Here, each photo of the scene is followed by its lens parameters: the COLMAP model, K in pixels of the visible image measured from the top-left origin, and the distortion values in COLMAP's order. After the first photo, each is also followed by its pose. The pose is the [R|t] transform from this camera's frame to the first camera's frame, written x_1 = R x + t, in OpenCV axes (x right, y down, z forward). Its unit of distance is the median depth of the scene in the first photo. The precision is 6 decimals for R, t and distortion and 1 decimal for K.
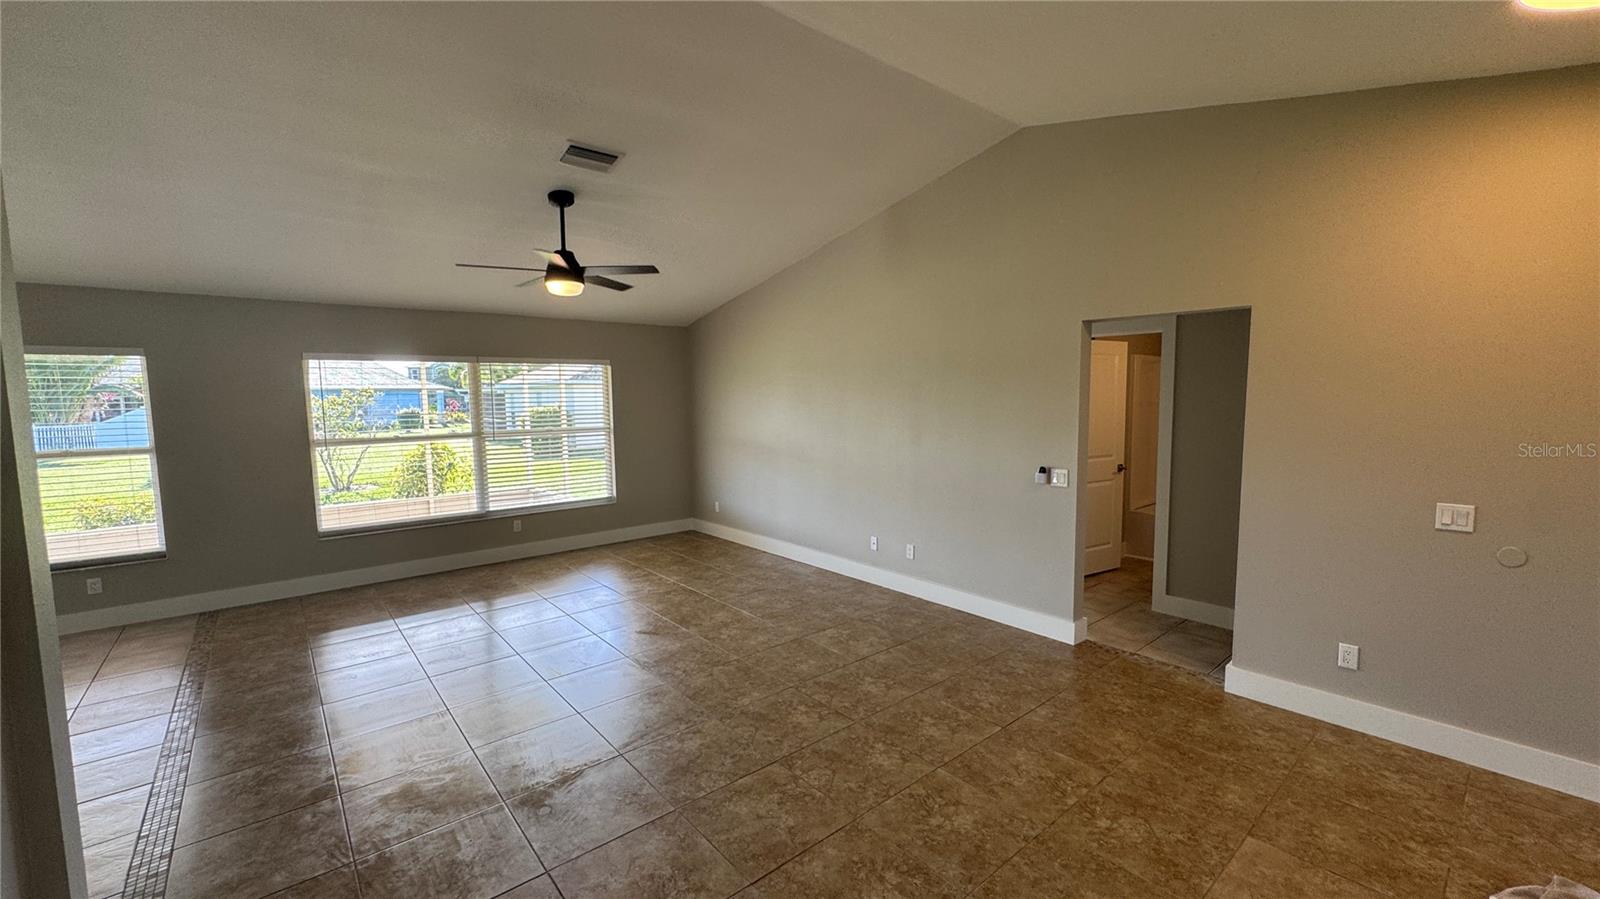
lens RADIAL K [[642.0, 0, 800.6], [0, 642.0, 448.8], [0, 0, 1]] dist [-0.004560, 0.000498]
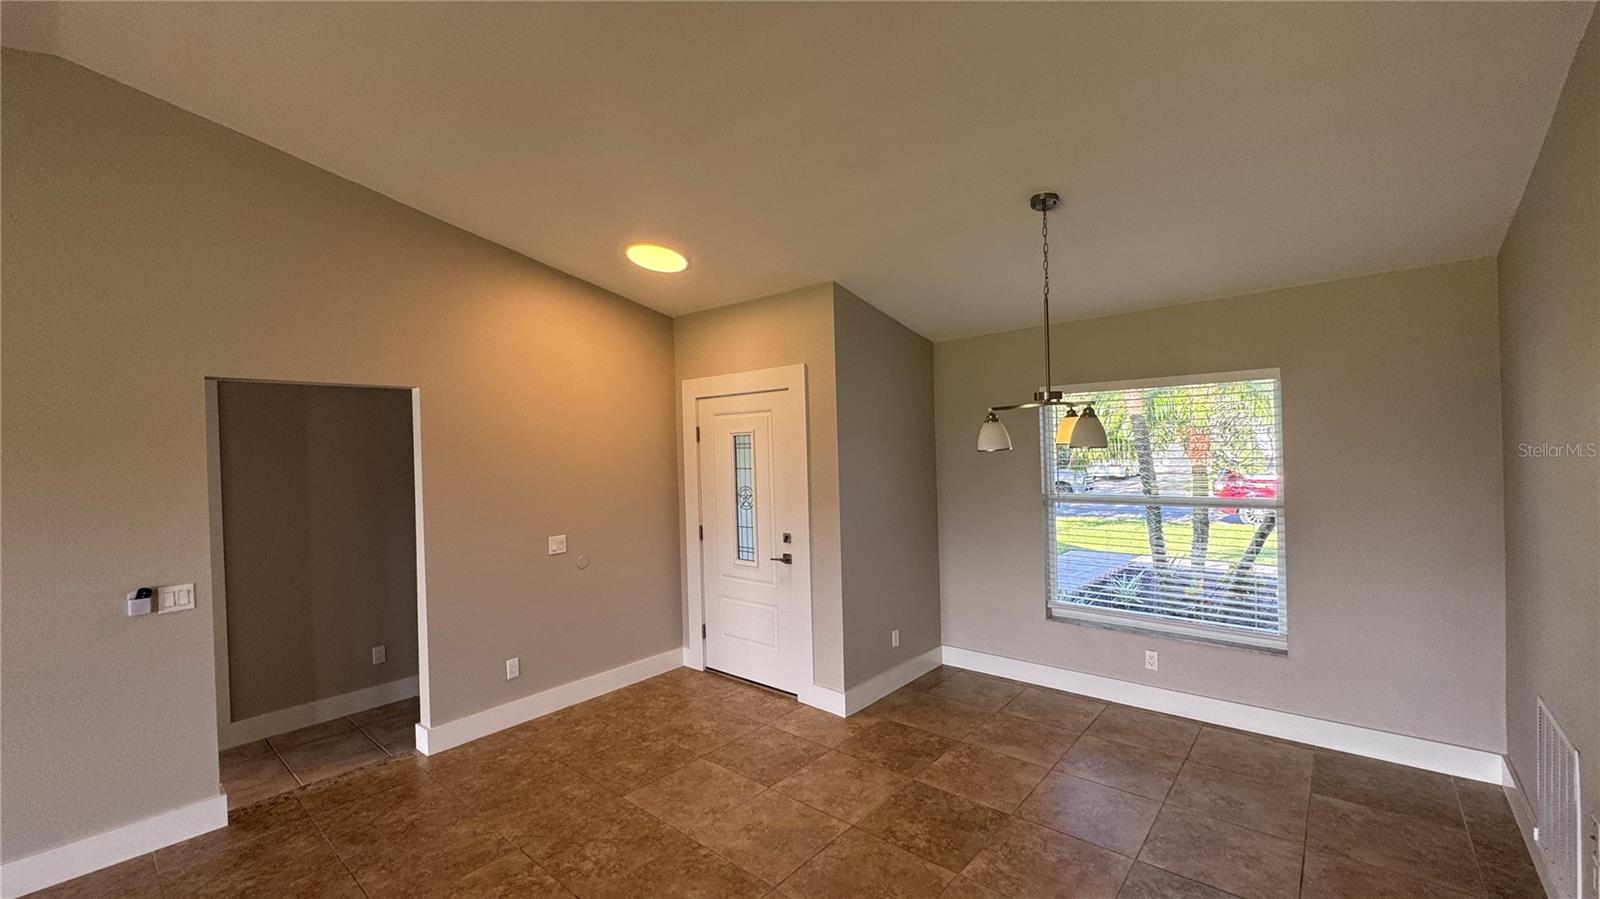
lens RADIAL K [[642.0, 0, 798.8], [0, 642.0, 452.5], [0, 0, 1]] dist [-0.004560, 0.000498]
pose [[-0.152672, 0.007361, 0.988250, -0.337576], [0.116769, 0.993102, 0.010642, -0.034969], [-0.981354, 0.117022, -0.152478, 0.391507]]
